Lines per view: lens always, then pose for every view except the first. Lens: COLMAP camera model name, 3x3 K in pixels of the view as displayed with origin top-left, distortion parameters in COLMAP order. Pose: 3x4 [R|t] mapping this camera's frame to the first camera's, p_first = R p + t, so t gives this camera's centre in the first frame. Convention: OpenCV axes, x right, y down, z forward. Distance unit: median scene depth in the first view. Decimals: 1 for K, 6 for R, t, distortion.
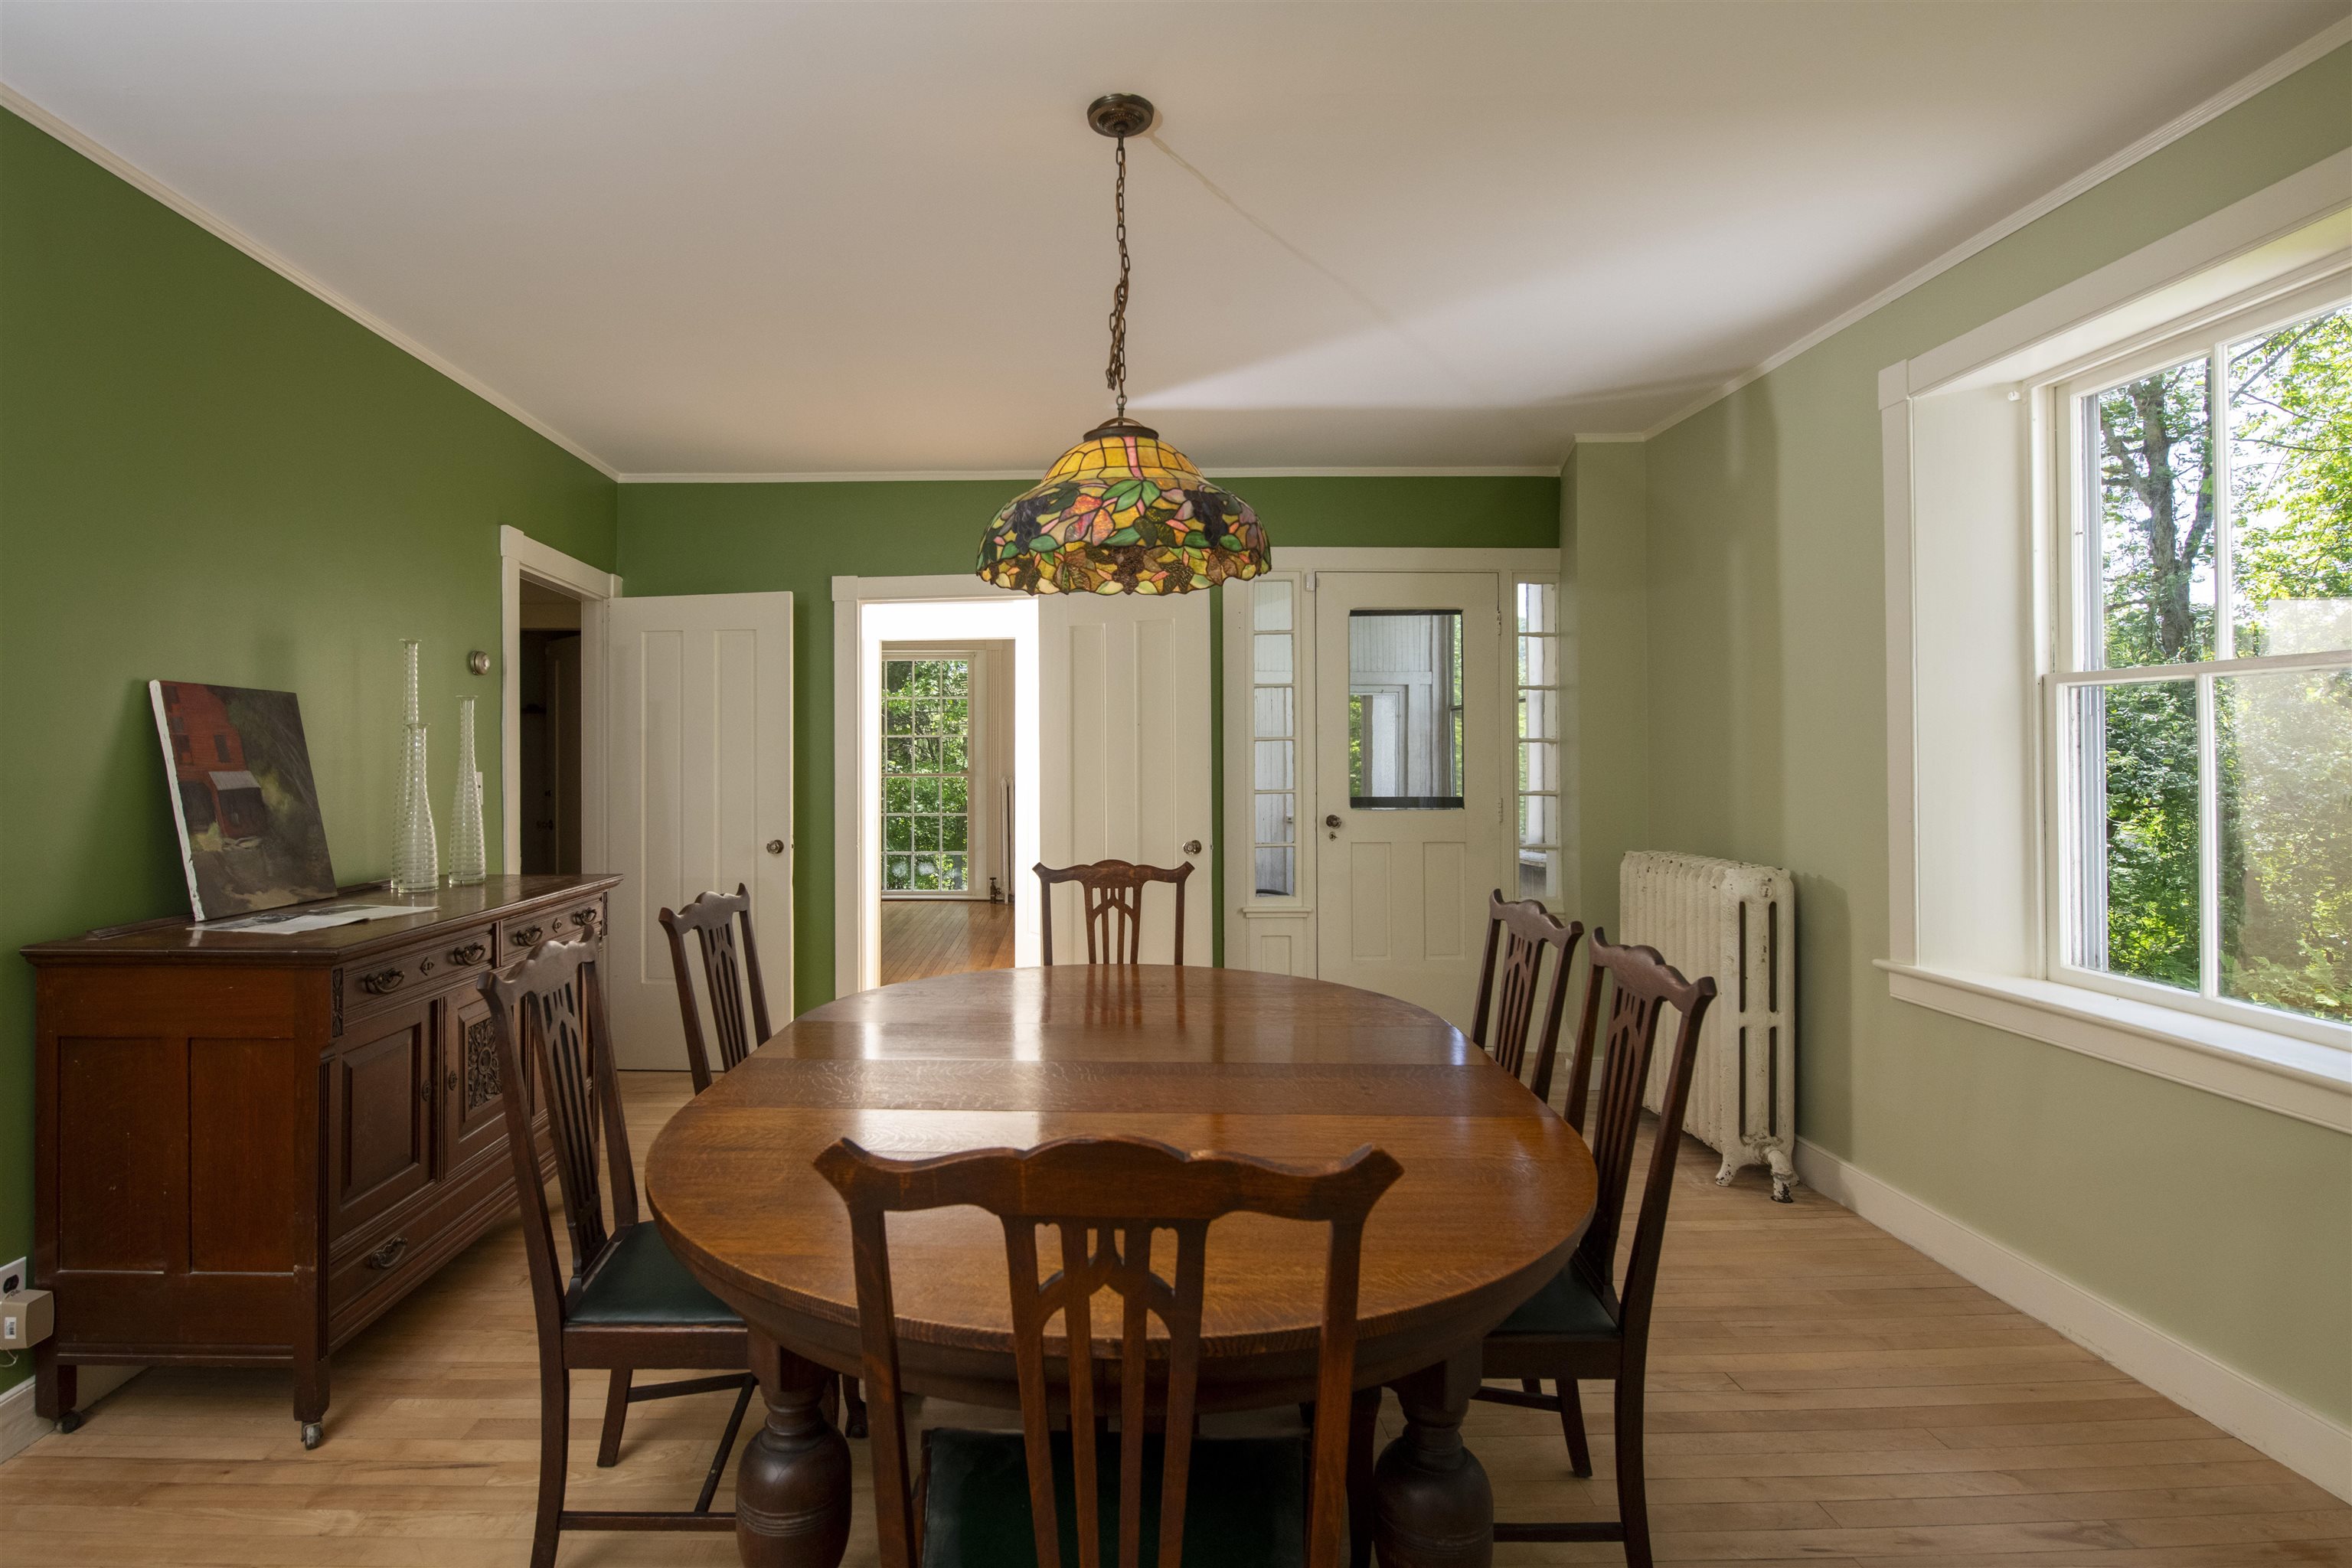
lens RADIAL K [[1133.8, 0, 1176.0], [0, 1133.8, 784.0], [0, 0, 1]] dist [-0.001205, 0.000170]
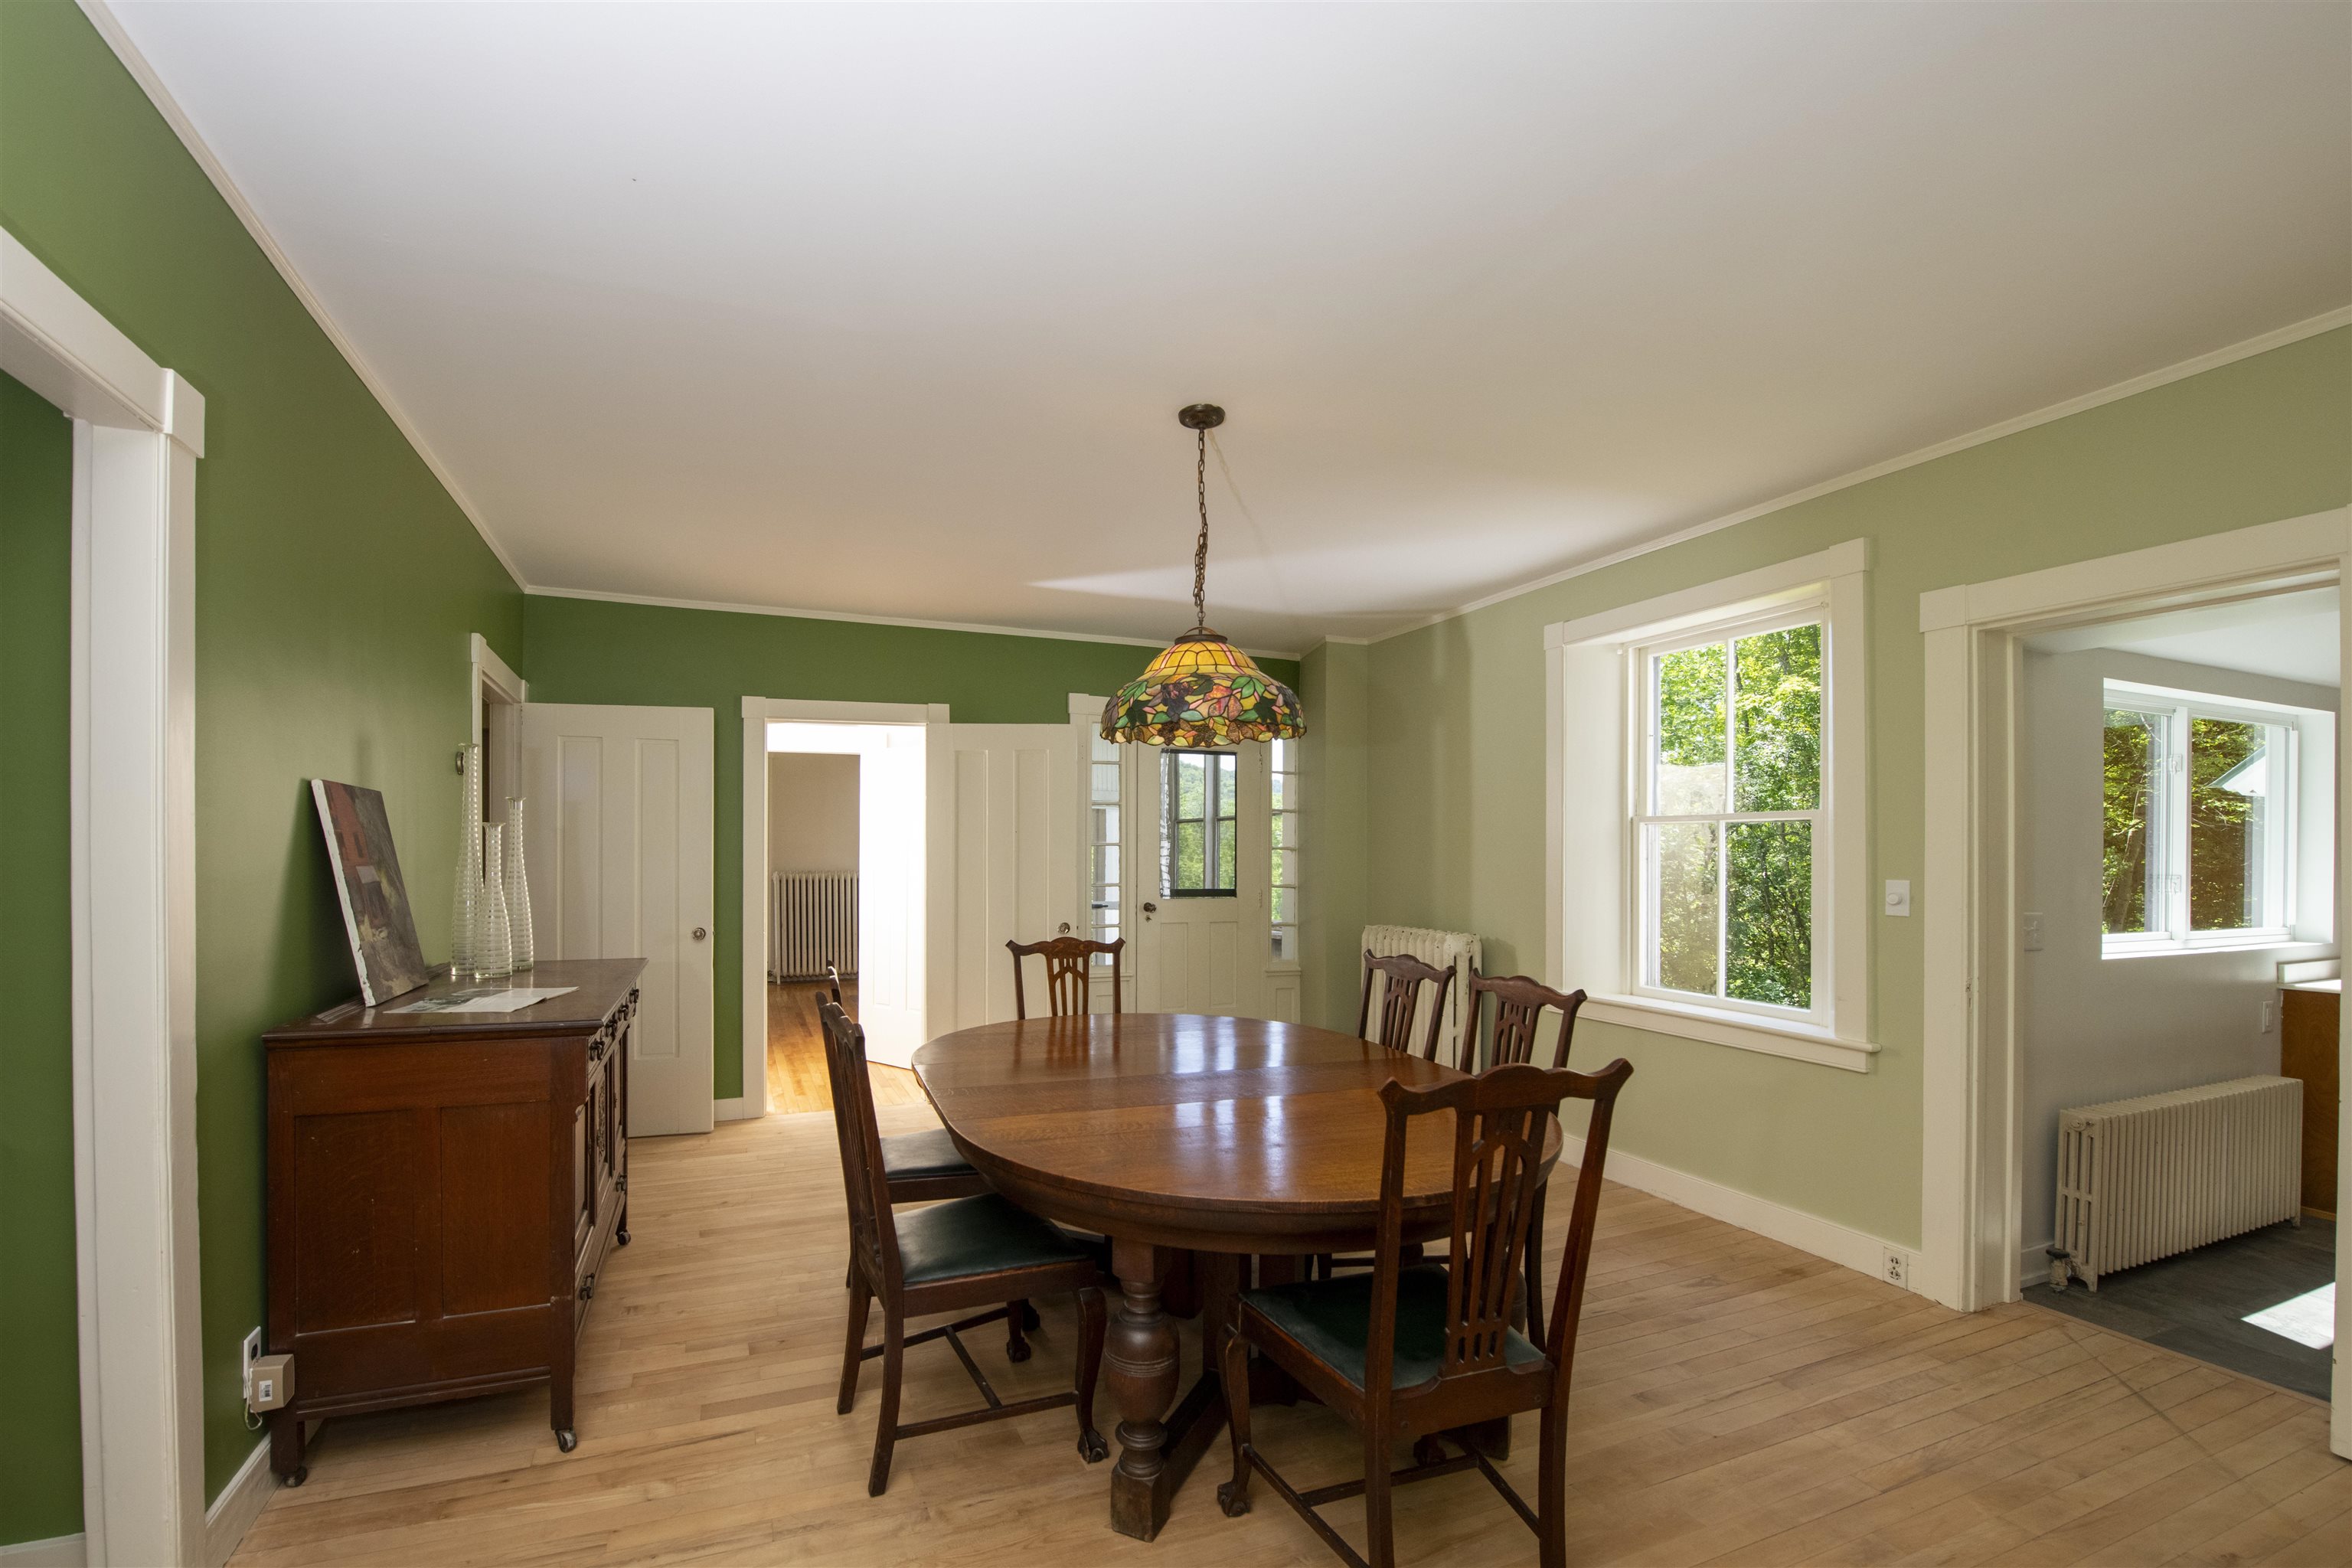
lens RADIAL K [[967.1, 0, 1176.6], [0, 967.1, 892.5], [0, 0, 1]] dist [-0.000383, -0.000138]
pose [[0.930436, -0.002849, 0.366443, -0.352496], [-0.002480, 0.999898, 0.014071, -0.001074], [-0.366446, -0.014001, 0.930334, -0.093264]]
